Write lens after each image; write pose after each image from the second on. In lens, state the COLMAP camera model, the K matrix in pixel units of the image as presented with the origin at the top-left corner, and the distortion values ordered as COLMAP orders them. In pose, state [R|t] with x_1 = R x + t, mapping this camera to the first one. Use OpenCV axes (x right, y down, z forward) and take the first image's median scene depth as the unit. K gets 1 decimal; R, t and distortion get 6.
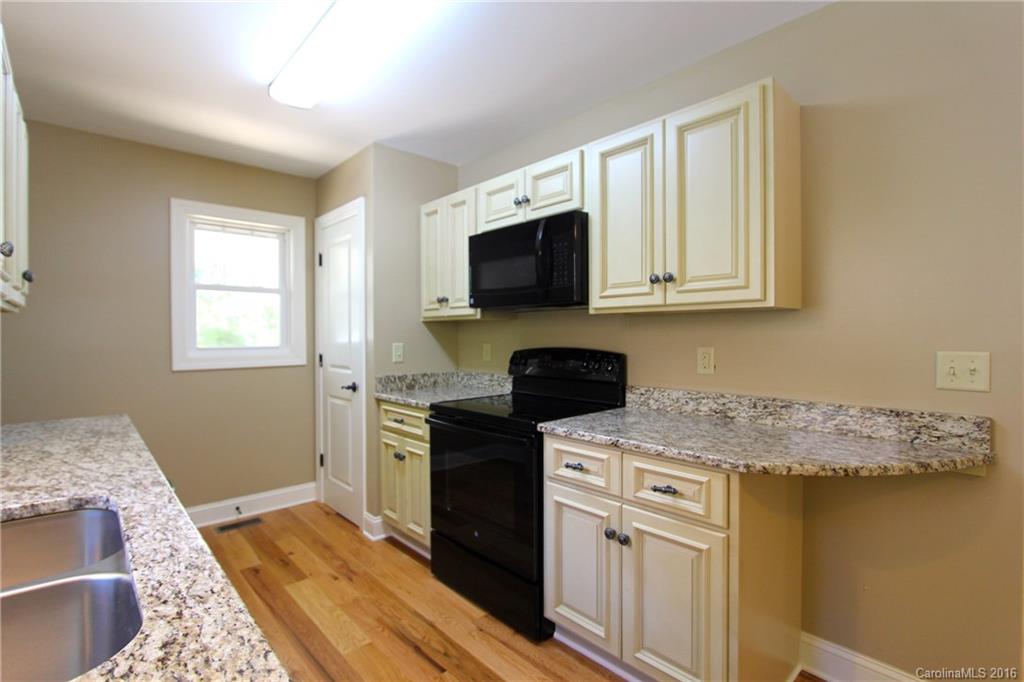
lens RADIAL K [[474.9, 0, 502.8], [0, 474.9, 336.2], [0, 0, 1]] dist [-0.020037, 0.002019]
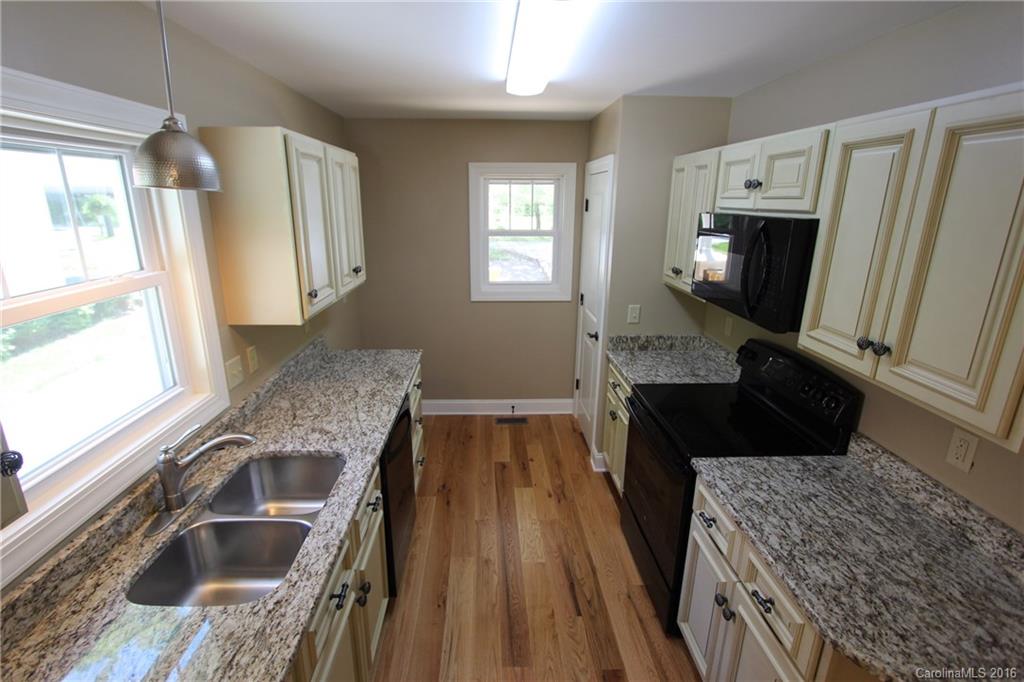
lens RADIAL K [[474.9, 0, 502.8], [0, 474.9, 336.2], [0, 0, 1]] dist [-0.020037, 0.002019]
pose [[0.762450, 0.187407, -0.619313, 0.219346], [-0.013197, 0.961443, 0.274689, -0.209094], [0.646912, -0.201263, 0.735526, 0.061201]]
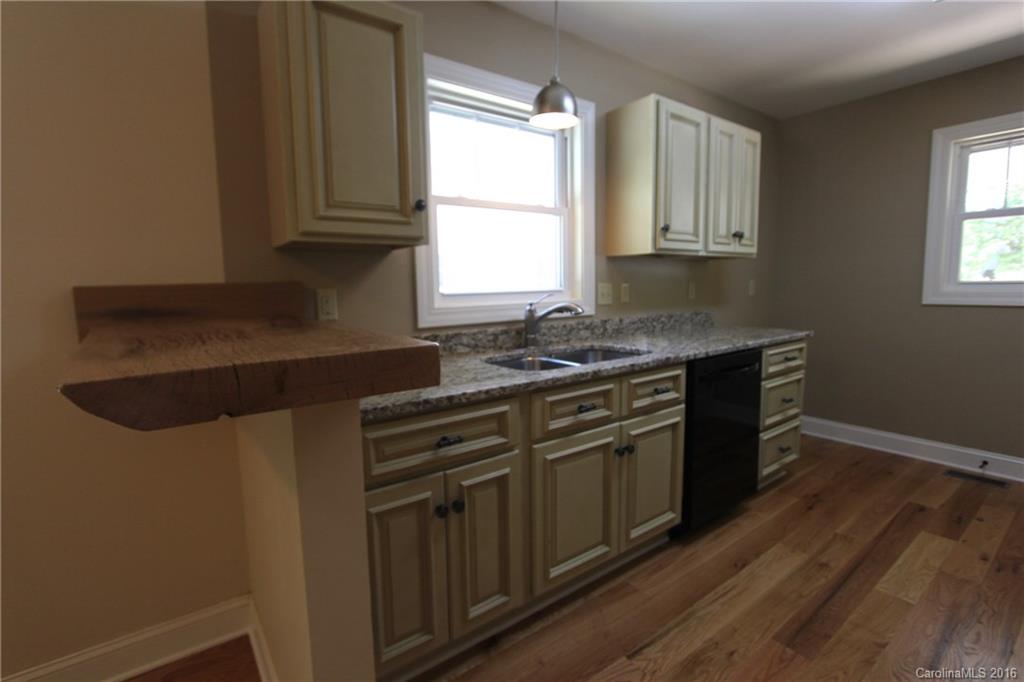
lens RADIAL K [[474.9, 0, 502.8], [0, 474.9, 336.2], [0, 0, 1]] dist [-0.020037, 0.002019]
pose [[-0.103110, 0.112956, -0.988235, 0.427301], [0.014793, 0.993595, 0.112025, 0.016351], [0.994560, -0.003068, -0.104121, 0.208205]]
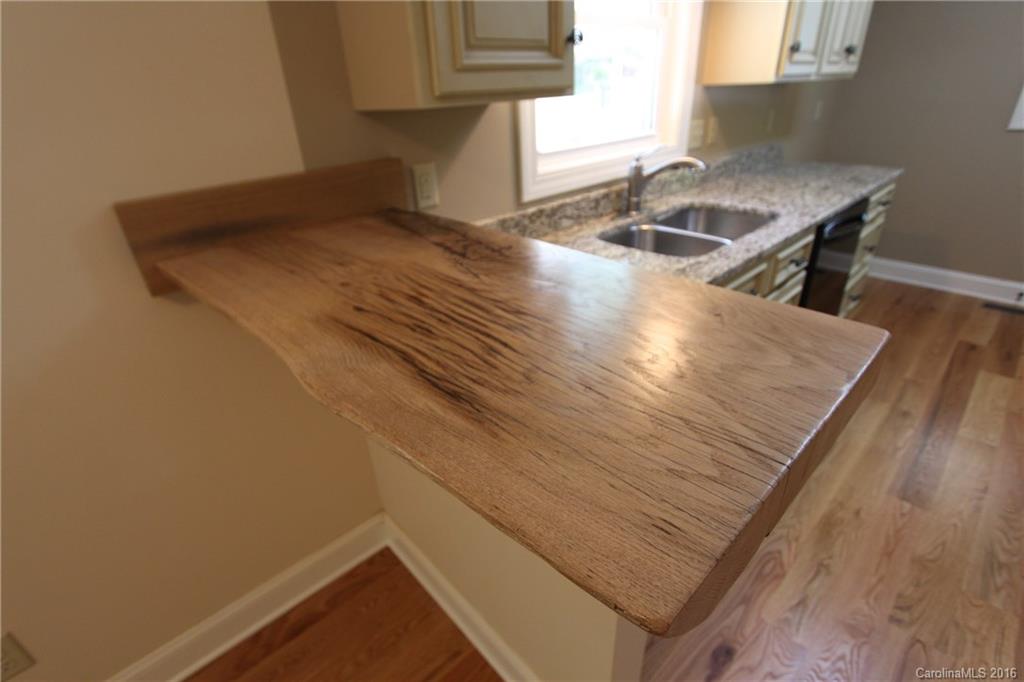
lens RADIAL K [[481.1, 0, 508.2], [0, 481.1, 337.0], [0, 0, 1]] dist [-0.013866, 0.000888]
pose [[0.014345, 0.463528, -0.885966, 0.326380], [0.043396, 0.884934, 0.463690, -0.041749], [0.998955, -0.045099, -0.007421, -0.004538]]
